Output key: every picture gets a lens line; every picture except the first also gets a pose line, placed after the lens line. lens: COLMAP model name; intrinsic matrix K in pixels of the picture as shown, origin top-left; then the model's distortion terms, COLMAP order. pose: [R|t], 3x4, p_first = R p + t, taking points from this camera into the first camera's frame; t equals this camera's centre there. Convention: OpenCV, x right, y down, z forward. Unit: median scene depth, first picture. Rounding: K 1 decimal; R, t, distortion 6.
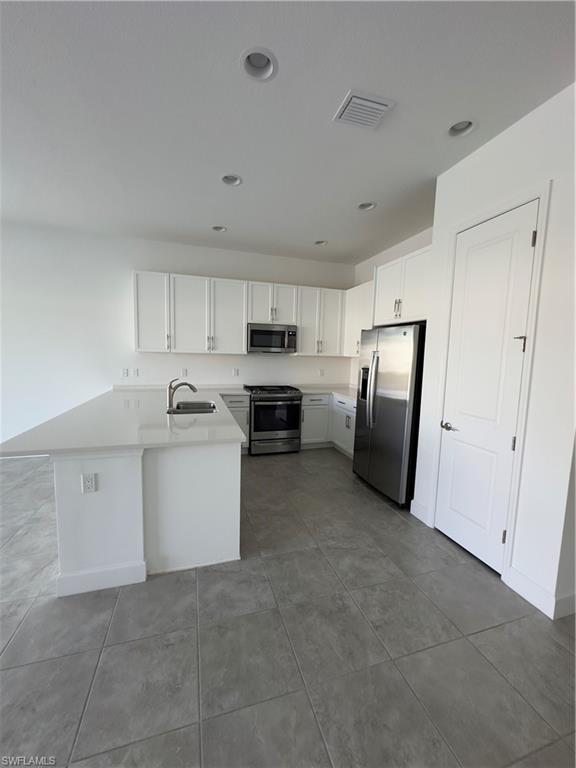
lens RADIAL K [[307.6, 0, 288.2], [0, 307.6, 384.1], [0, 0, 1]] dist [-0.004476, 0.000767]
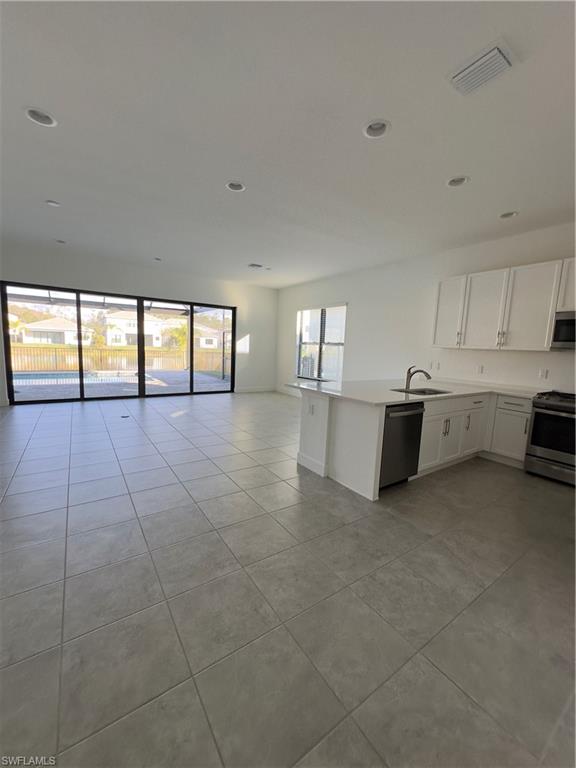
lens RADIAL K [[307.6, 0, 286.8], [0, 307.6, 384.1], [0, 0, 1]] dist [-0.004476, 0.000767]
pose [[0.290150, 0.104217, -0.951290, 0.543778], [-0.130645, 0.989059, 0.068507, 0.029308], [0.948022, 0.104404, 0.300591, 0.137501]]
